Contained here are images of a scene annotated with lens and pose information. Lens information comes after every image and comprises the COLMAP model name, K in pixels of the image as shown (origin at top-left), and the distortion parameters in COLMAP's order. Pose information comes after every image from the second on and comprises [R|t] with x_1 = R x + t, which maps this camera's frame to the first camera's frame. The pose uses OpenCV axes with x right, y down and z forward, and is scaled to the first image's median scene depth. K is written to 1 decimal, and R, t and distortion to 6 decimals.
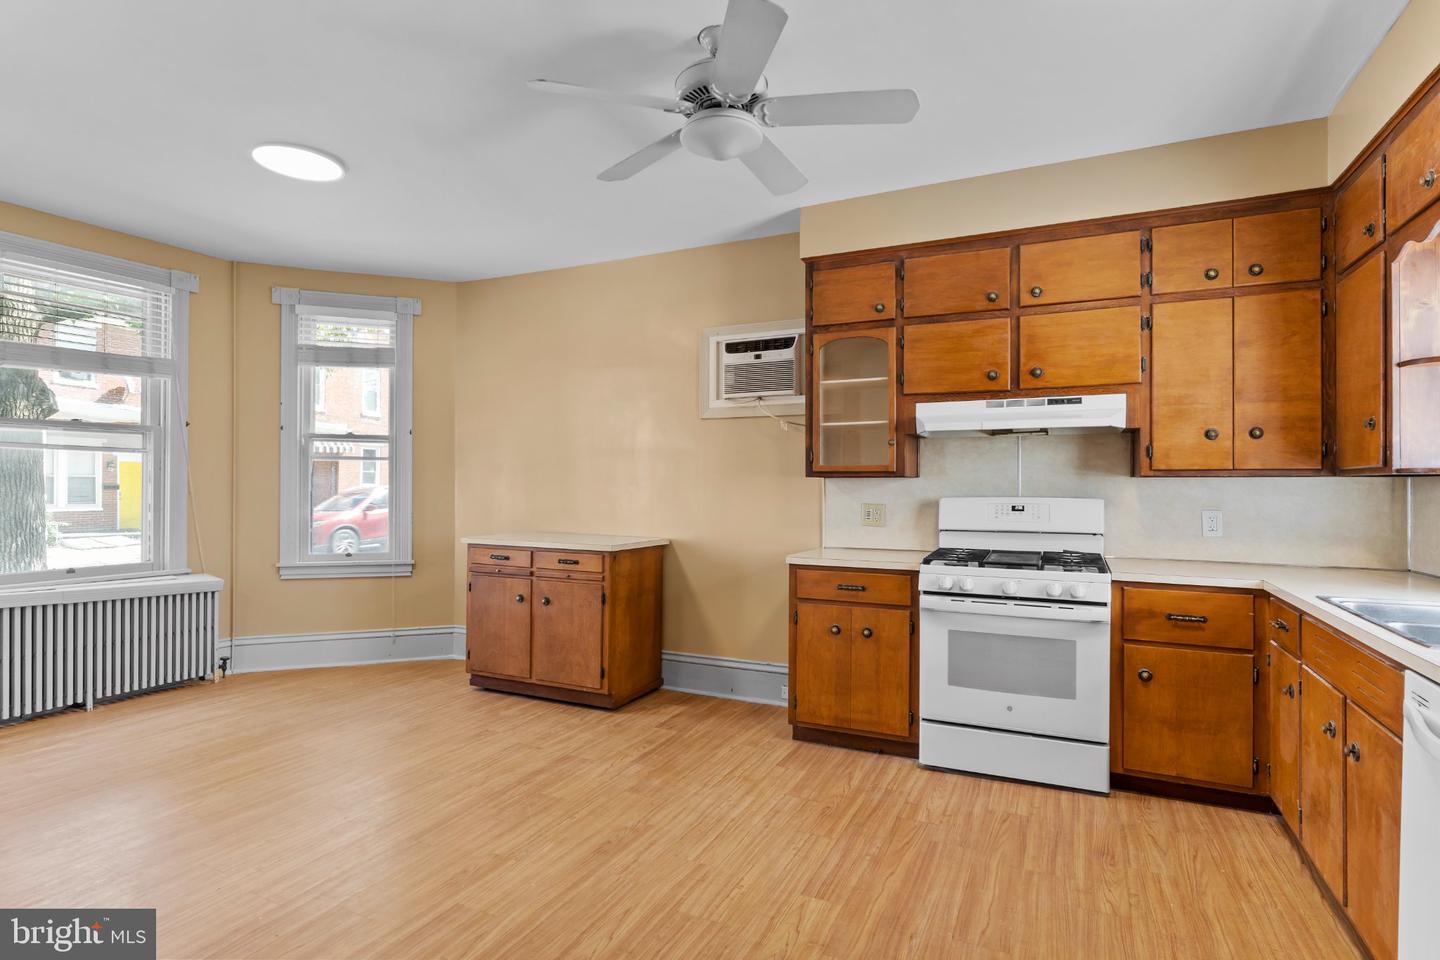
lens RADIAL K [[745.0, 0, 719.9], [0, 745.0, 482.0], [0, 0, 1]] dist [-0.004193, -0.001379]
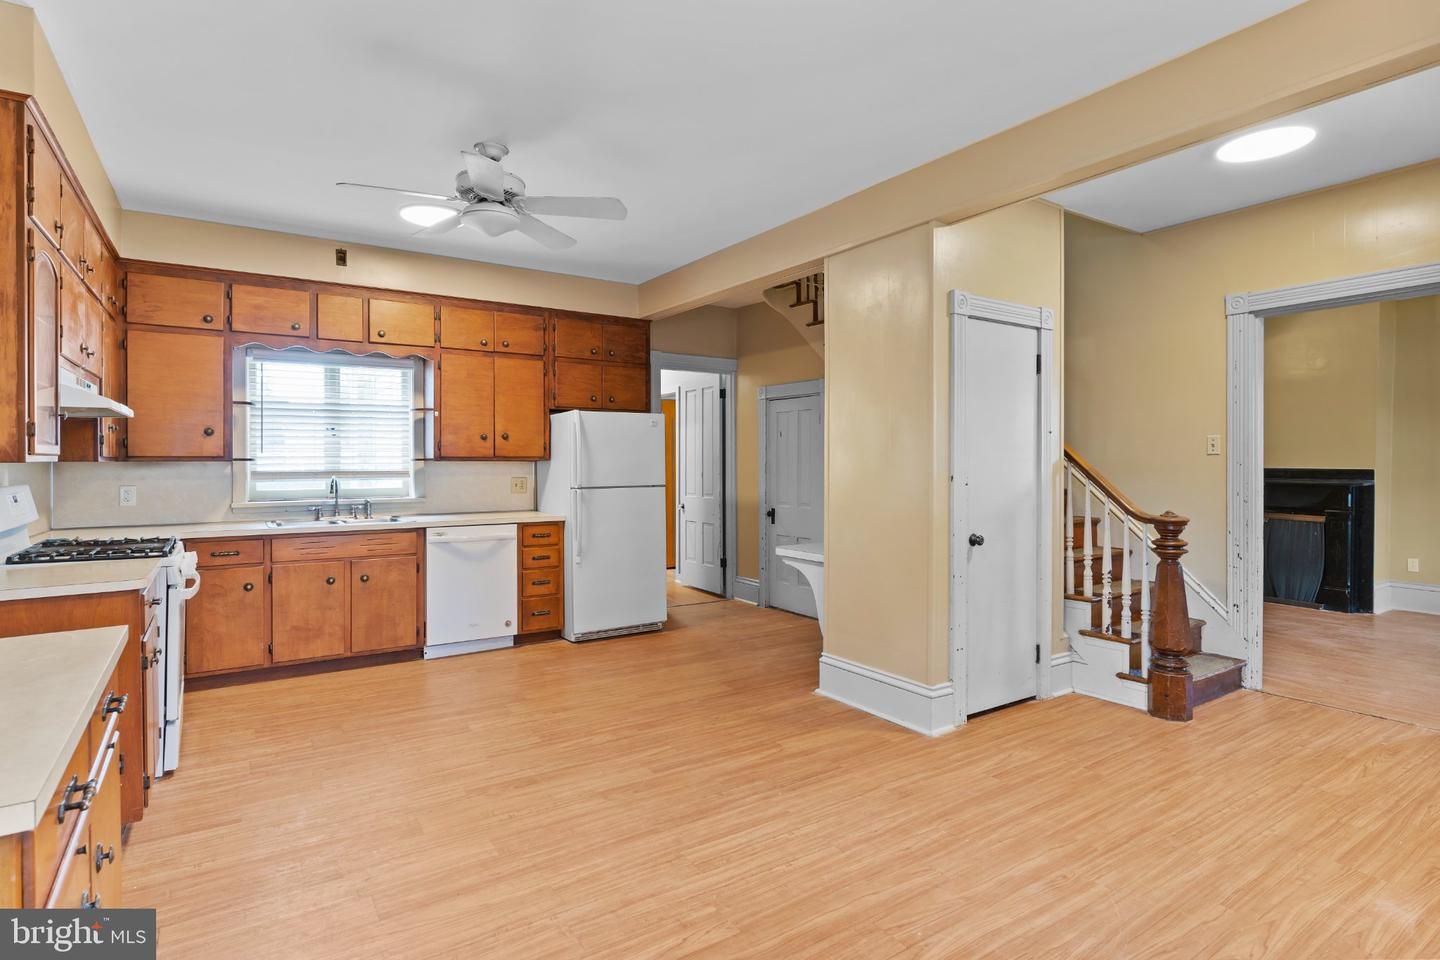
lens RADIAL K [[745.0, 0, 719.2], [0, 745.0, 469.6], [0, 0, 1]] dist [-0.004193, -0.001379]
pose [[-0.860622, -0.007158, 0.509194, -1.073705], [-0.002418, 0.999947, 0.009969, -0.013095], [-0.509238, 0.007348, -0.860594, 1.970810]]
